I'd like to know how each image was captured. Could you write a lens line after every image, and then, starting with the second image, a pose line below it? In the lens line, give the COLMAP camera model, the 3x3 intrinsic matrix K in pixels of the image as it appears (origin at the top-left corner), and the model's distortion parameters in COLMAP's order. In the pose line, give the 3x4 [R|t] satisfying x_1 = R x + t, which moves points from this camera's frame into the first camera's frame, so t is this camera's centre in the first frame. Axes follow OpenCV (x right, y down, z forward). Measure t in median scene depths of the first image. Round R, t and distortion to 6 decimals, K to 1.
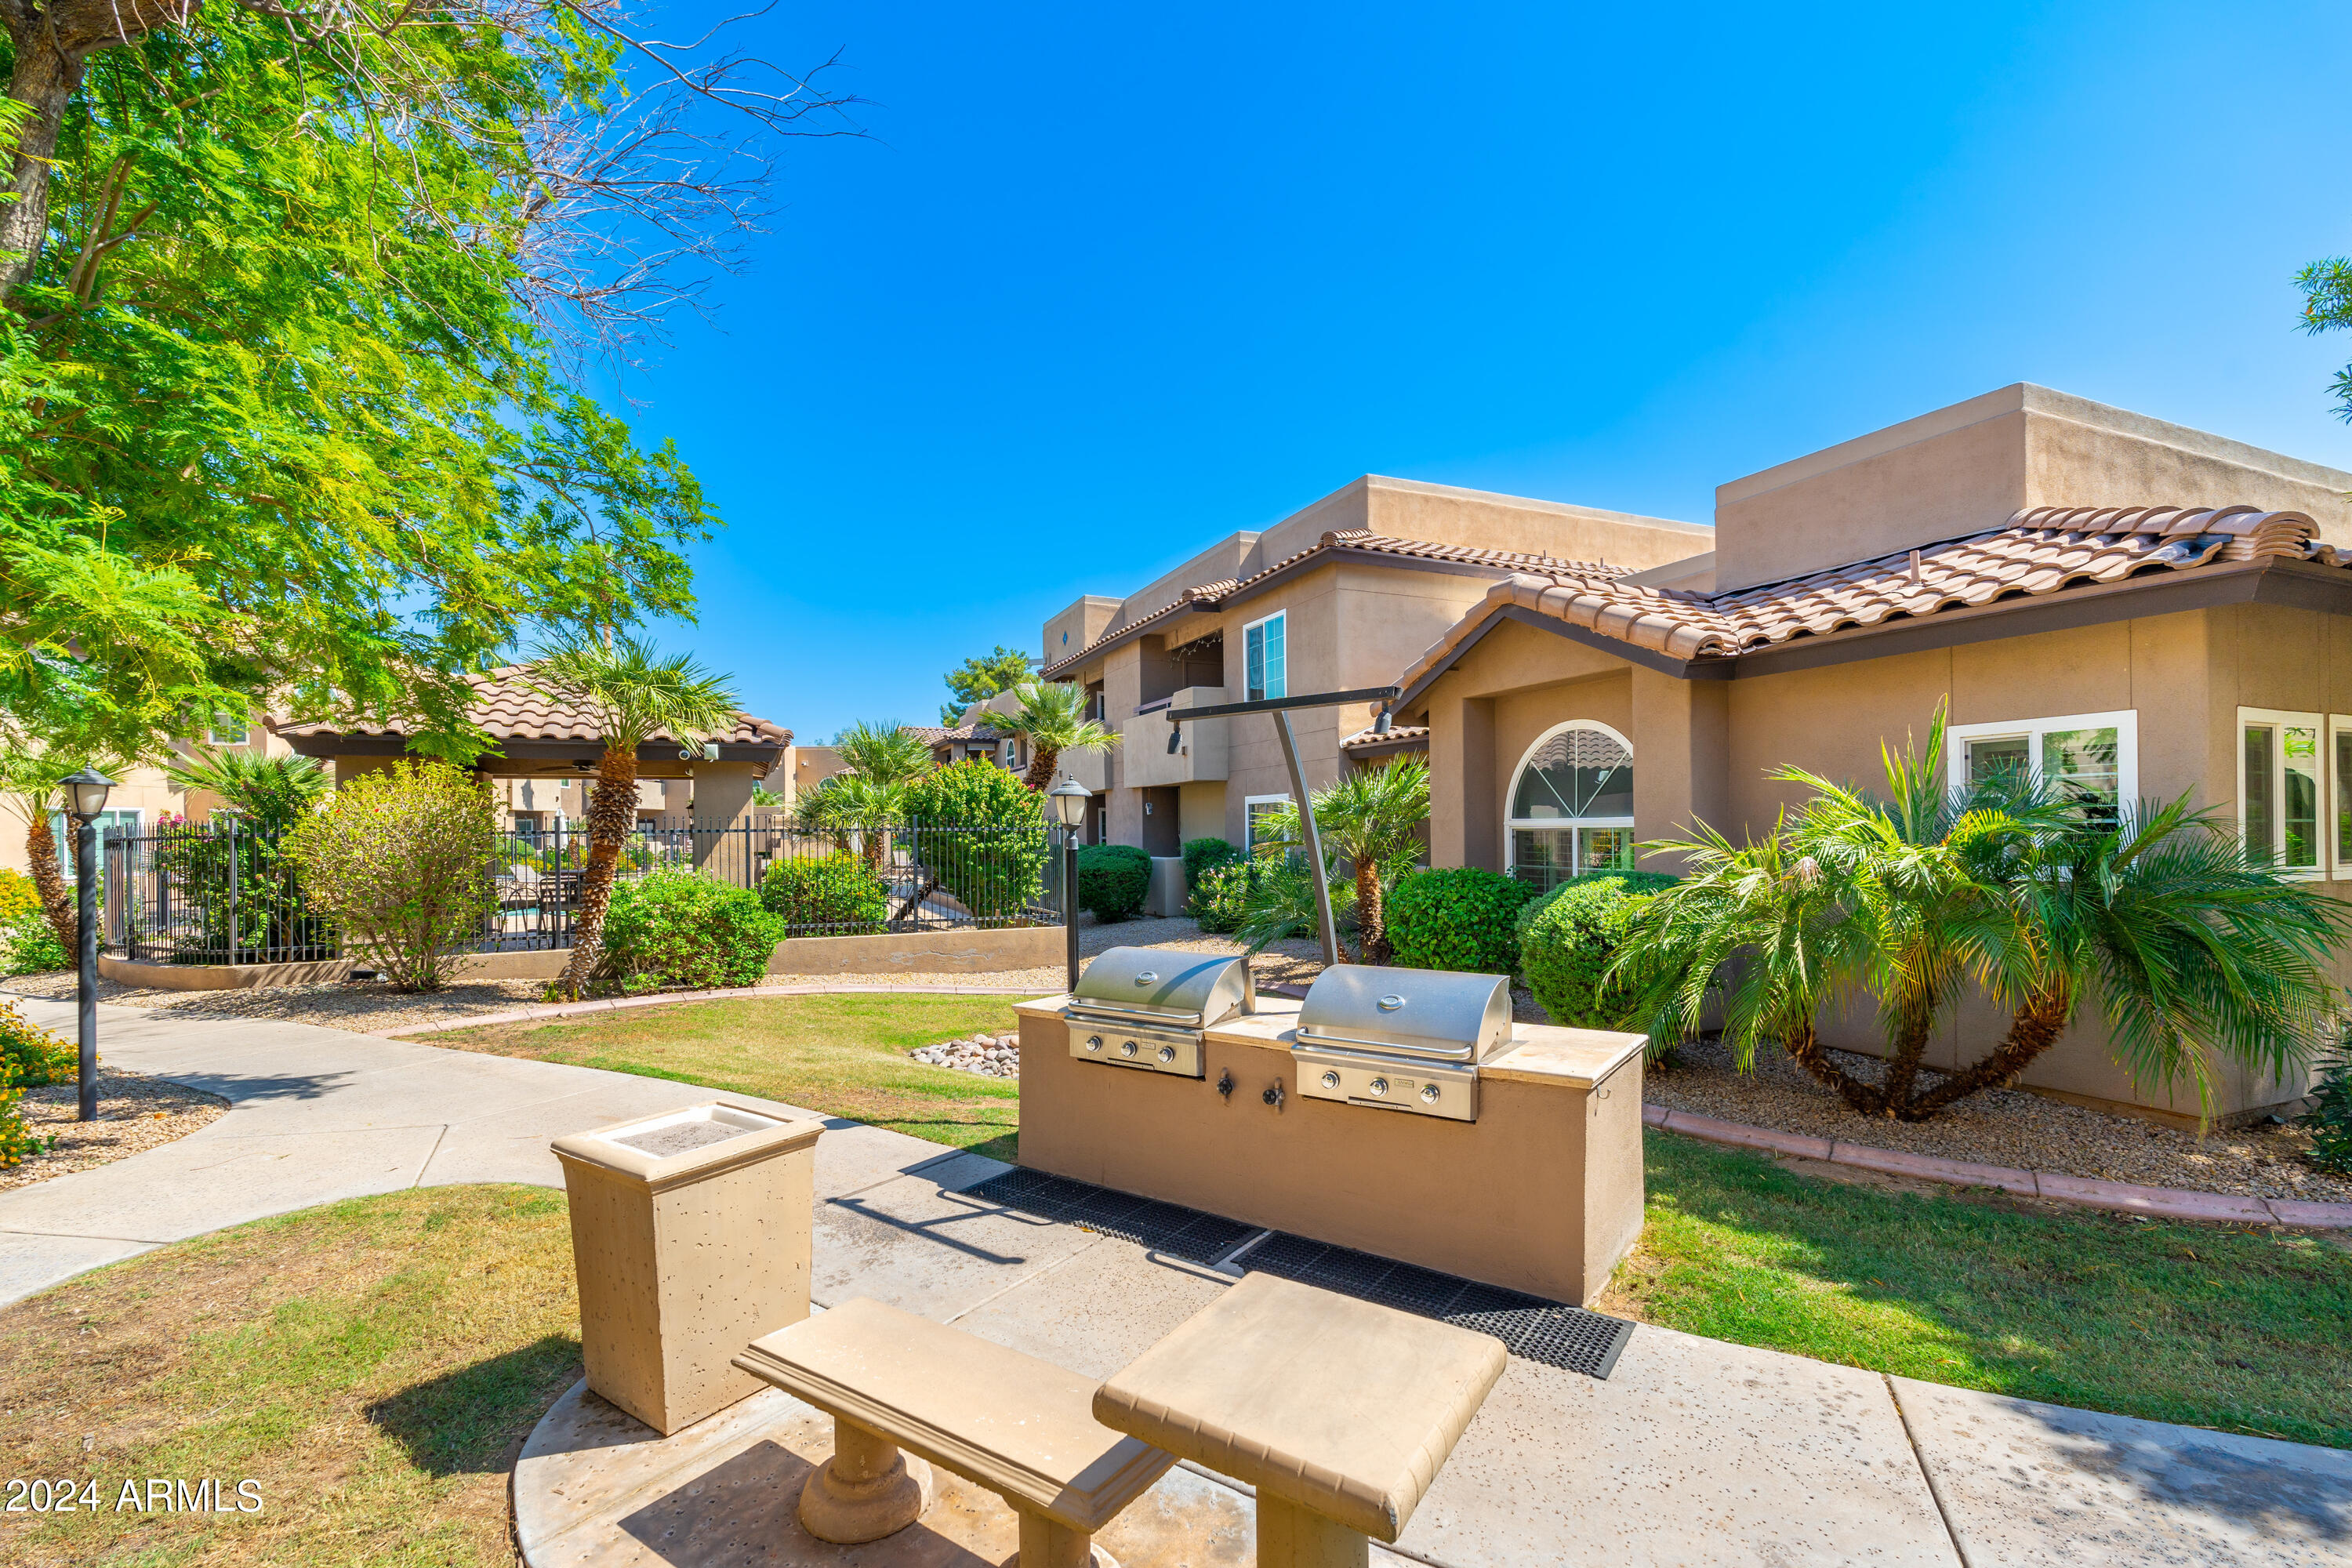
lens RADIAL K [[1036.7, 0, 1167.0], [0, 1036.7, 798.6], [0, 0, 1]] dist [-0.005963, 0.001192]
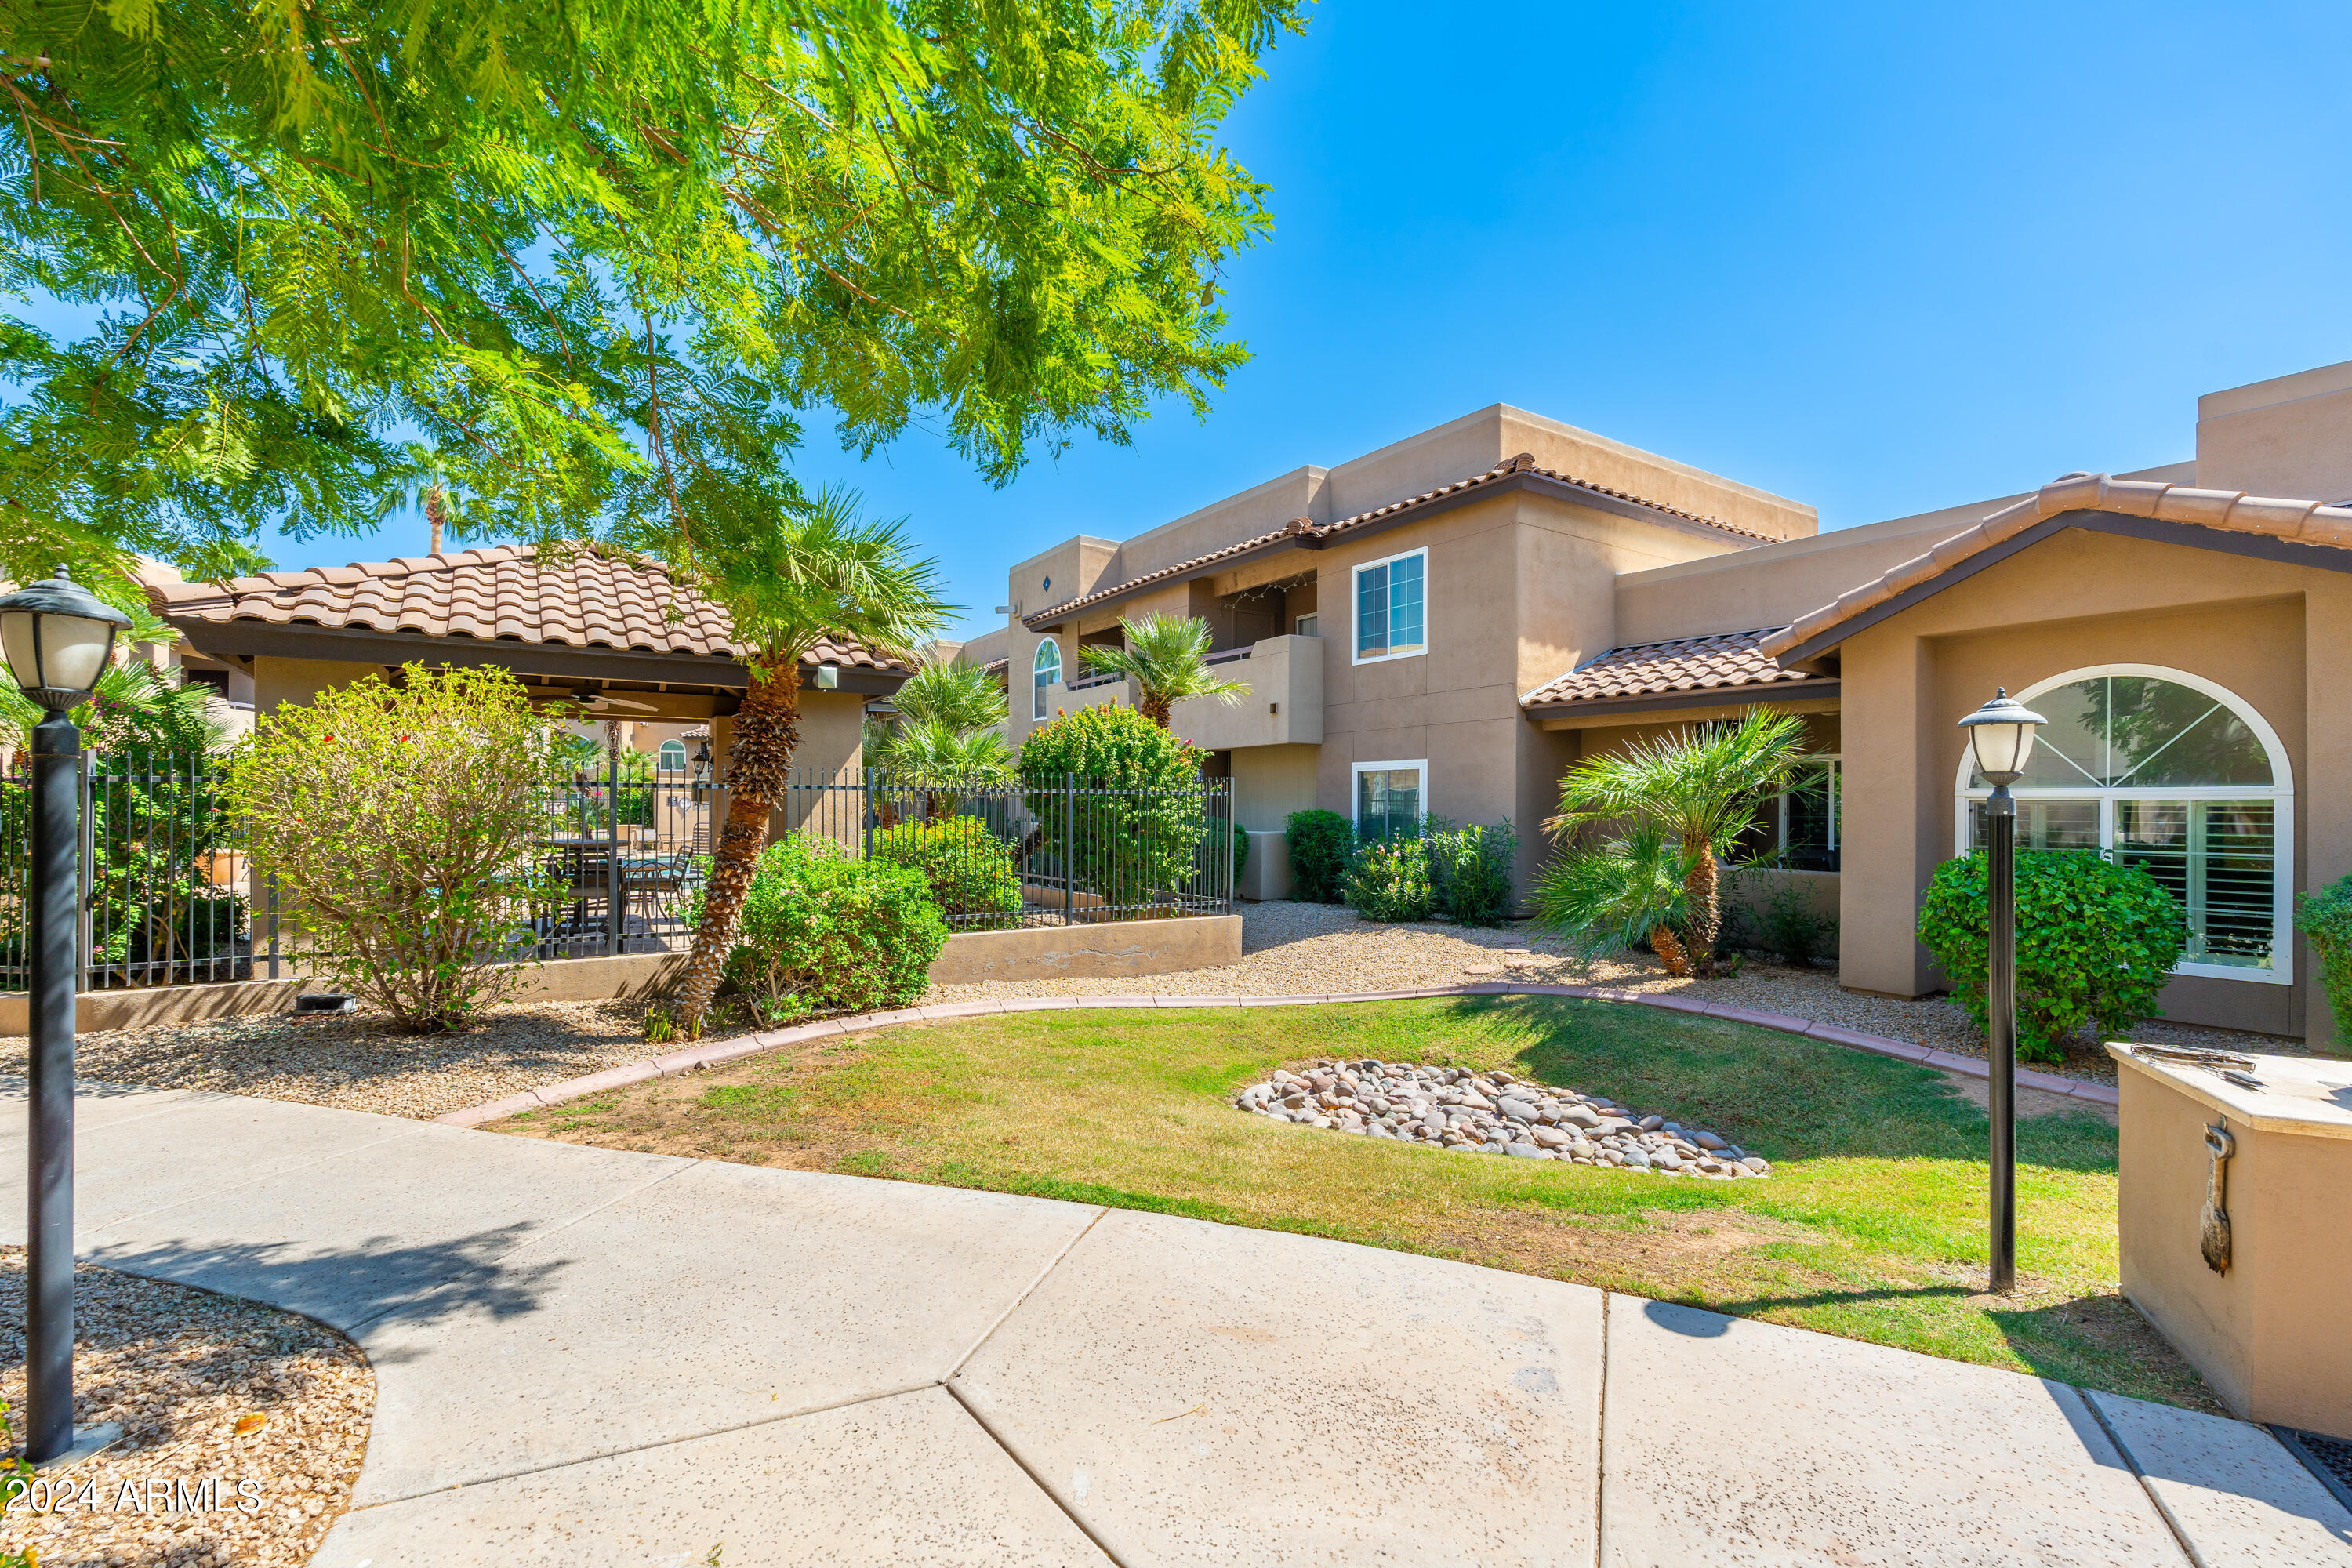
lens RADIAL K [[1036.7, 0, 1183.7], [0, 1036.7, 782.9], [0, 0, 1]] dist [-0.005963, 0.001192]
pose [[0.984334, 0.018913, 0.175297, -0.318052], [-0.020359, 0.999772, 0.006455, 0.018201], [-0.175135, -0.009923, 0.984494, 0.245868]]
